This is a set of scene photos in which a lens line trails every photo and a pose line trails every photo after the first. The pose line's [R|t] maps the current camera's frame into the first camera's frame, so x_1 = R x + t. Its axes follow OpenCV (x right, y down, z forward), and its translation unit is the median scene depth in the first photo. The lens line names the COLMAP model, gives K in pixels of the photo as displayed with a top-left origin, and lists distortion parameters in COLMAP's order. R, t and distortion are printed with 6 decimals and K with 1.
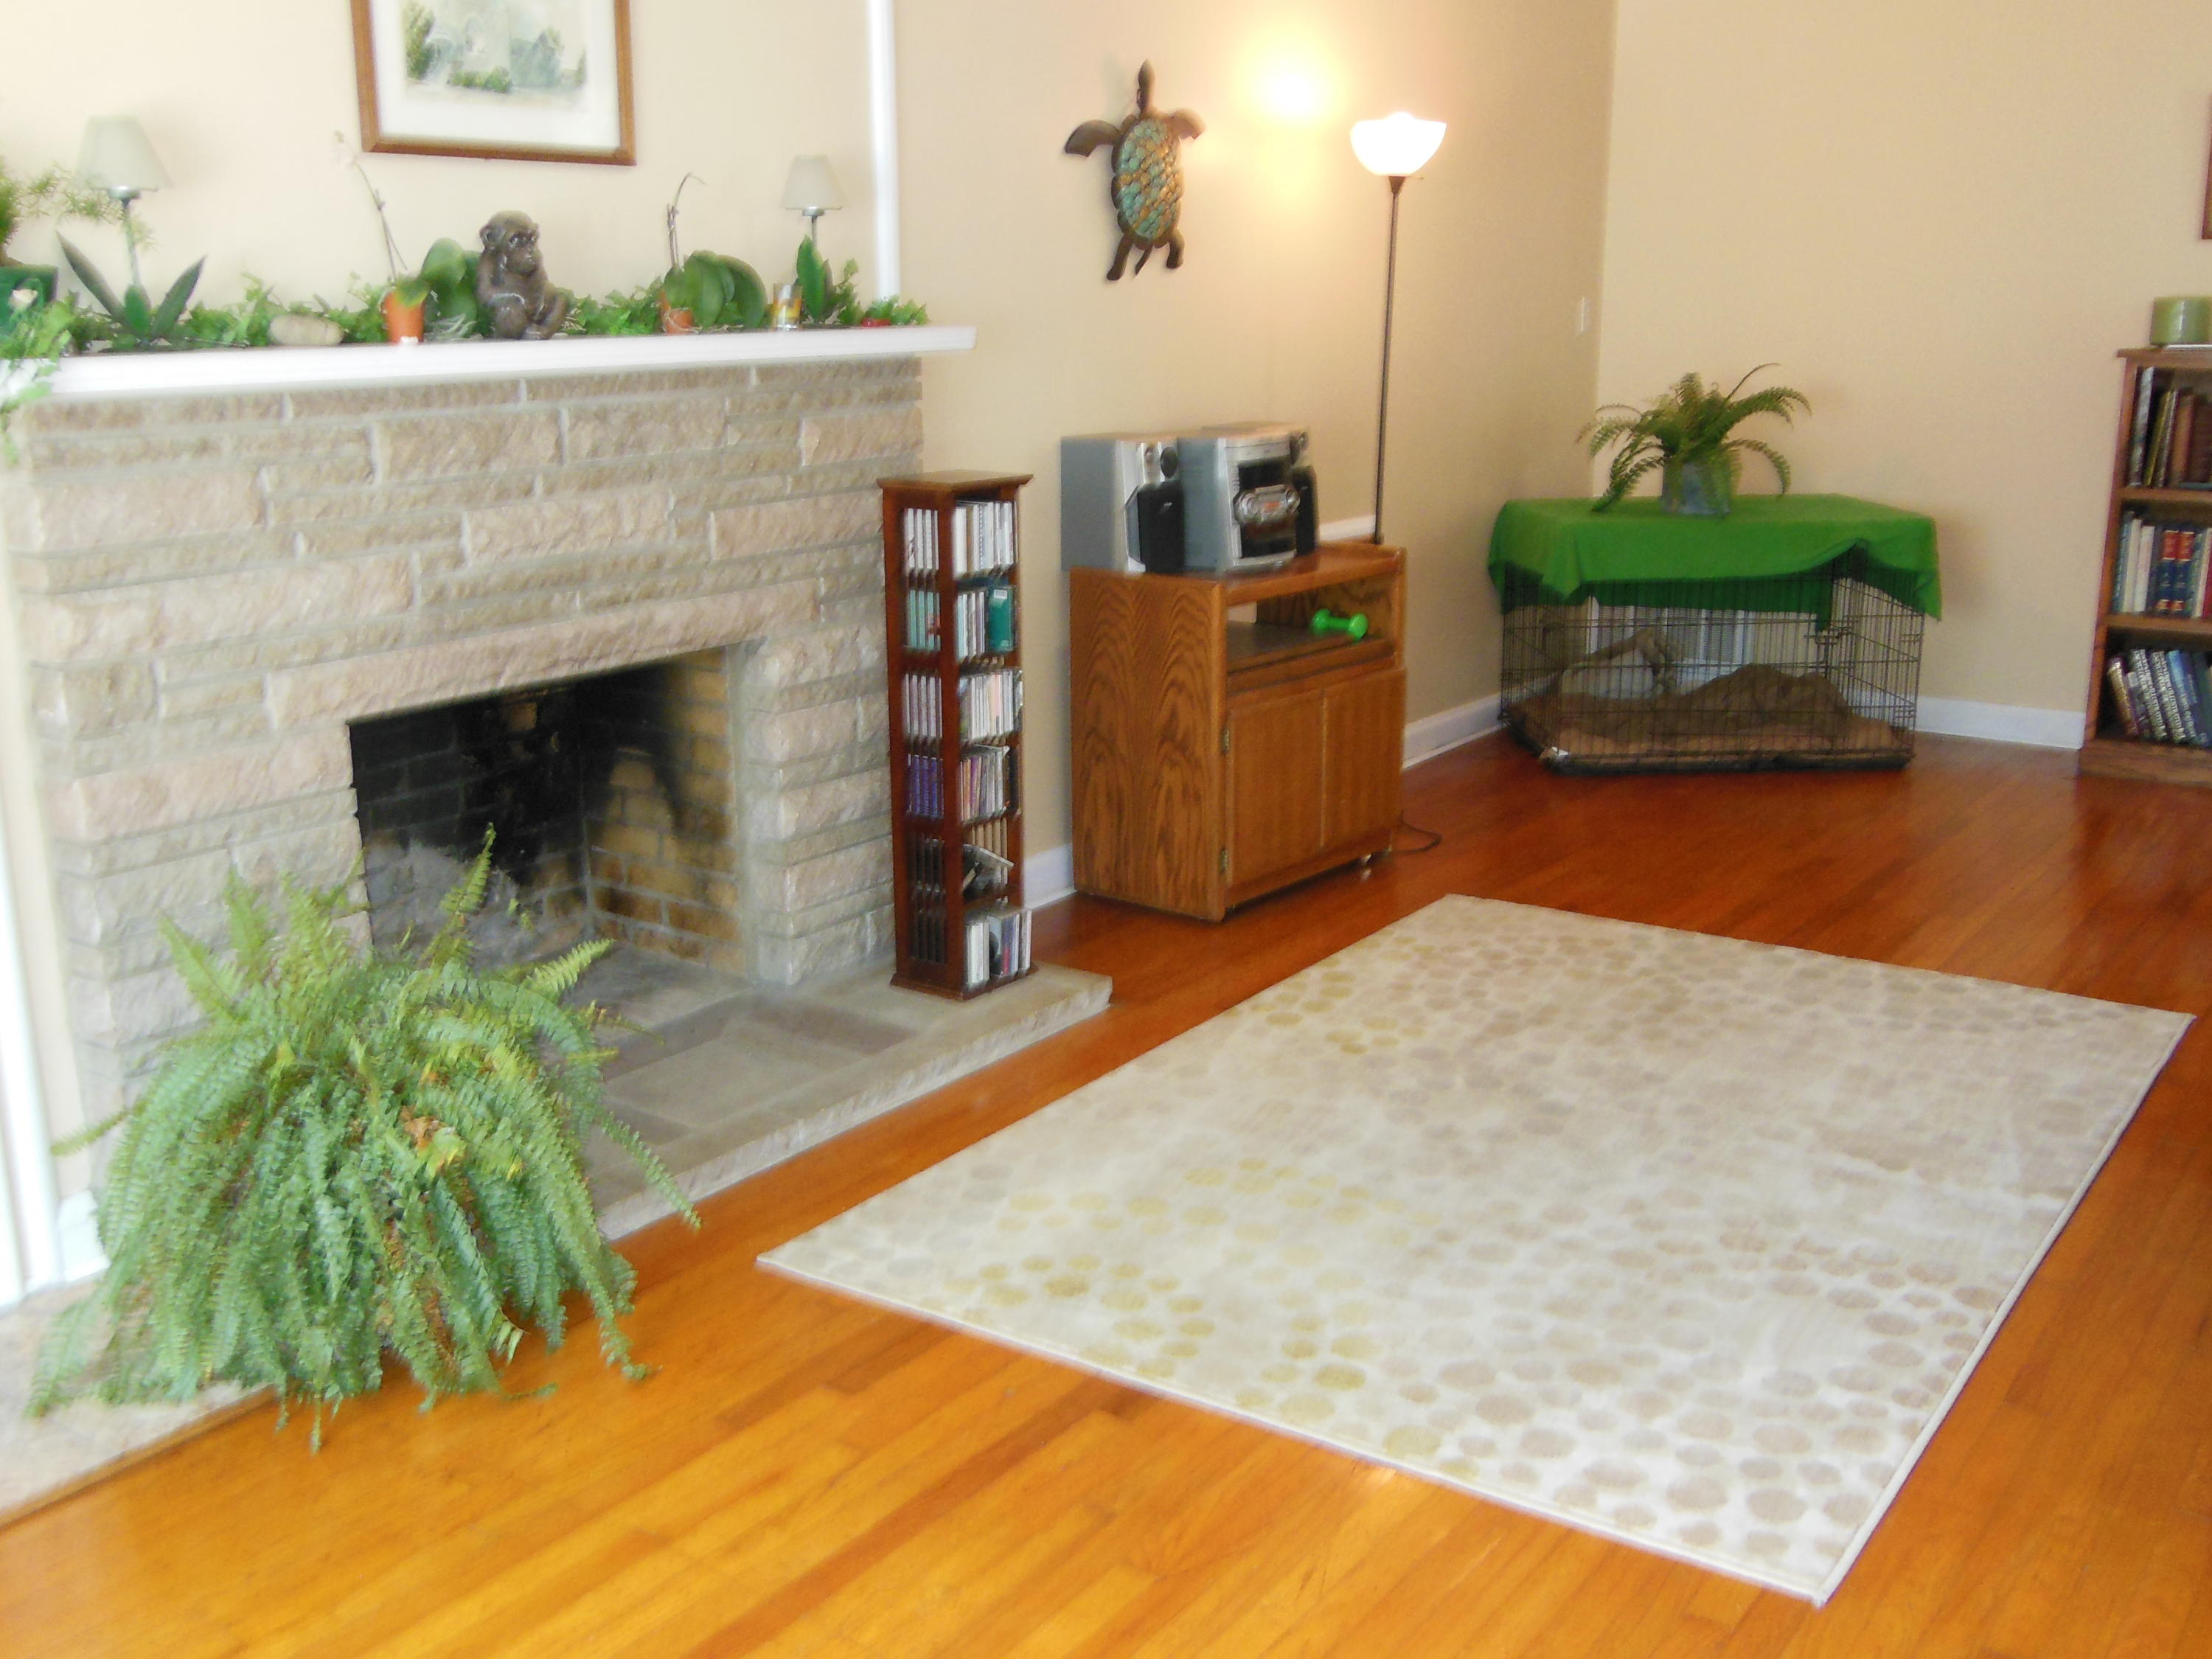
lens RADIAL K [[2189.4, 0, 1102.8], [0, 2189.4, 830.9], [0, 0, 1]] dist [-0.047863, 0.118192]
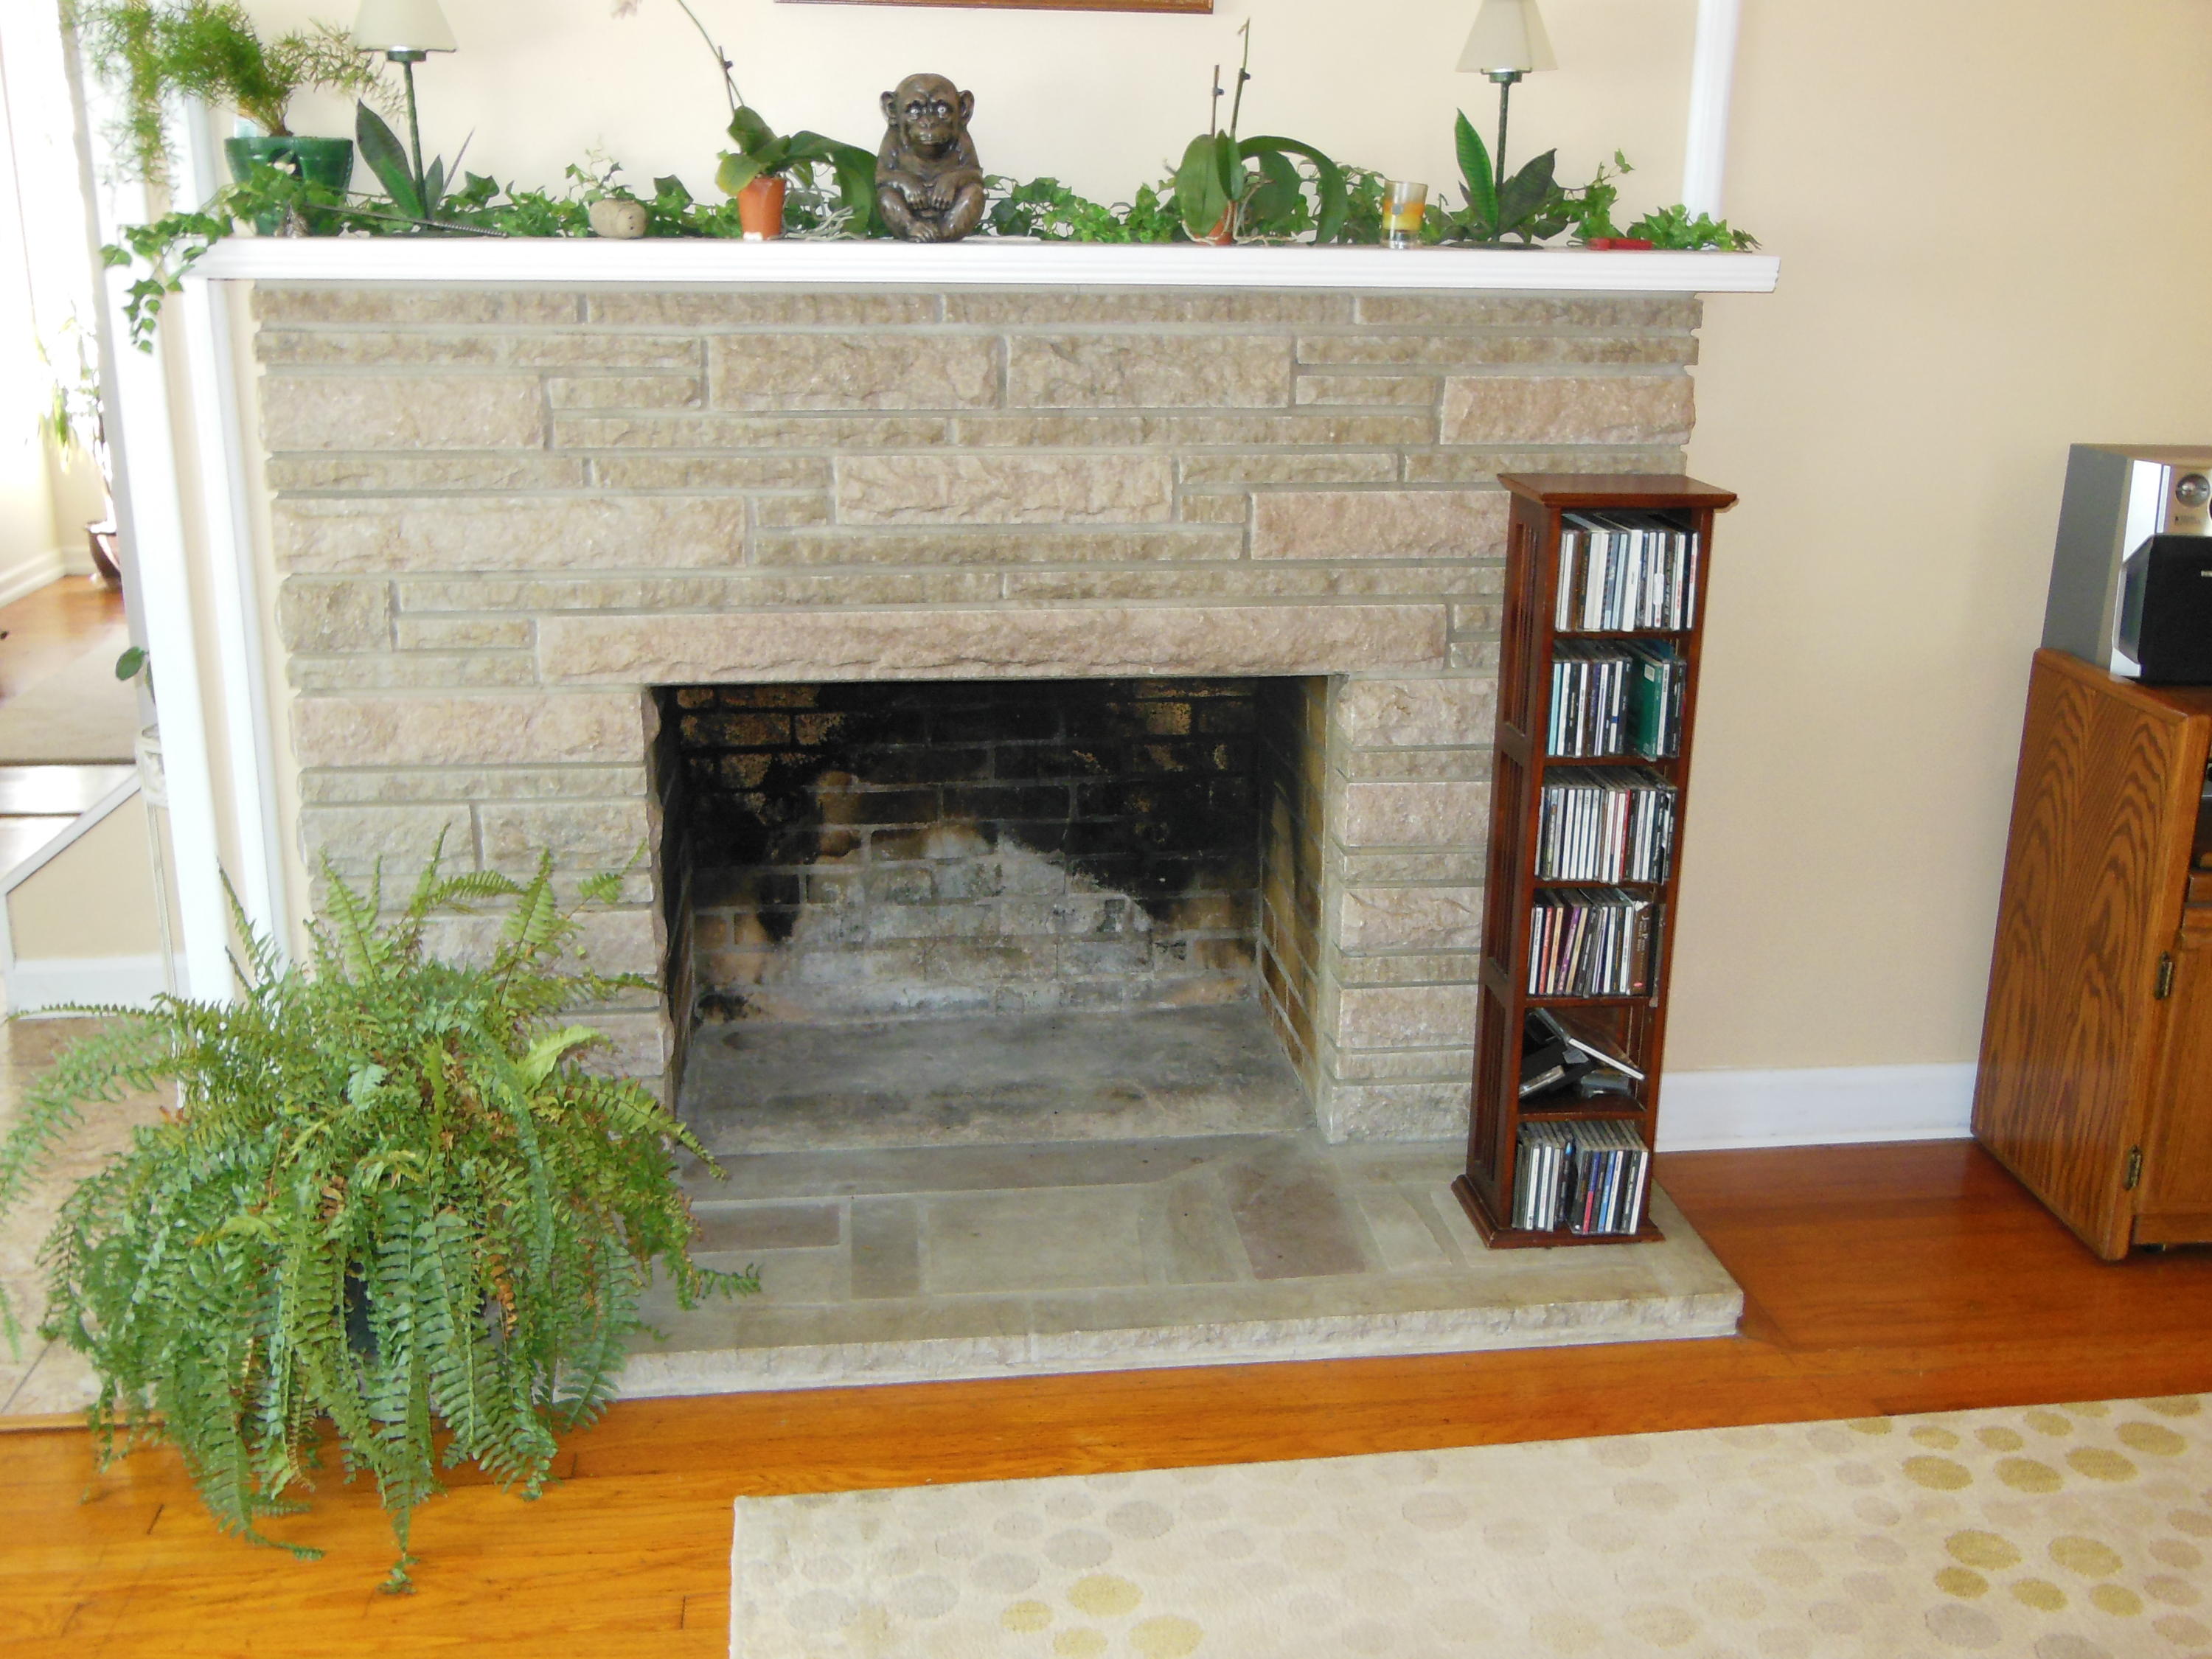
lens RADIAL K [[2189.4, 0, 1102.8], [0, 2189.4, 830.9], [0, 0, 1]] dist [-0.047863, 0.118192]
pose [[0.675124, 0.222625, -0.703310, 0.344516], [-0.198963, 0.972997, 0.117003, -0.117731], [0.710367, 0.060941, 0.701189, 0.485743]]
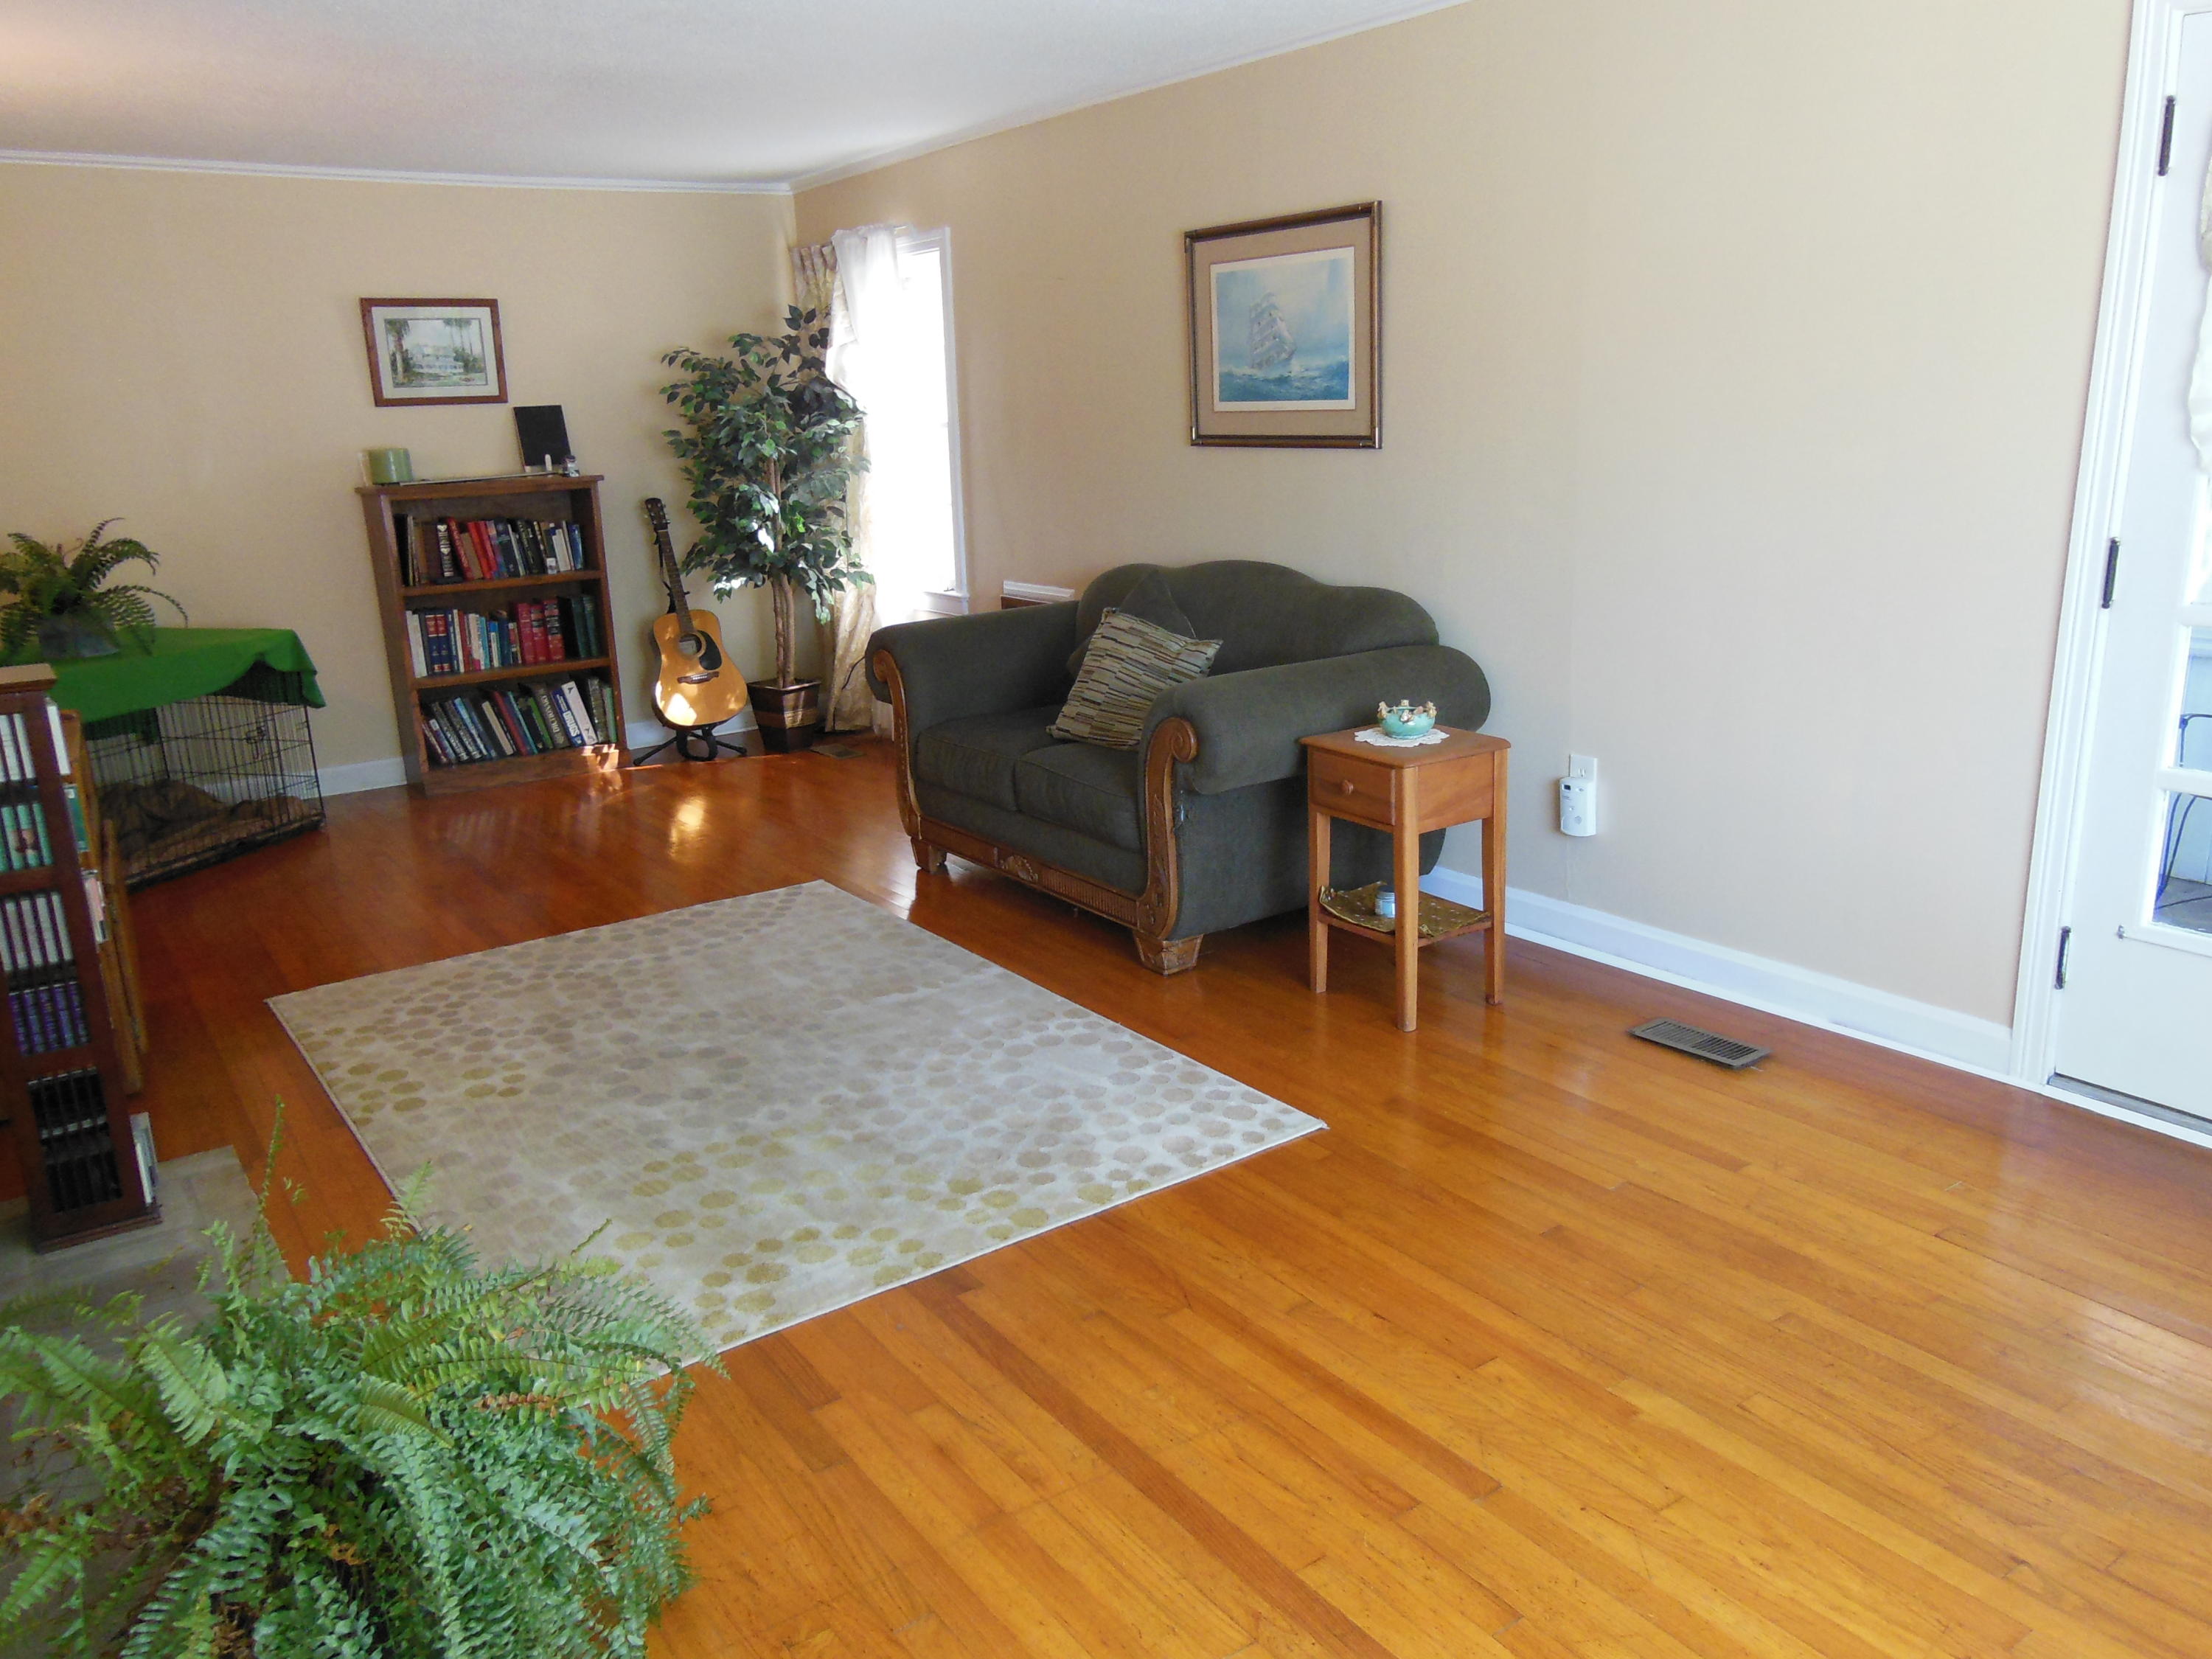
lens RADIAL K [[1684.1, 0, 1106.0], [0, 1684.1, 829.5], [0, 0, 1]] dist [-0.039532, 0.122813]
pose [[0.352939, -0.245263, 0.902928, -0.606577], [0.267859, 0.951127, 0.153654, -0.095797], [-0.896485, 0.187627, 0.401386, 0.353762]]
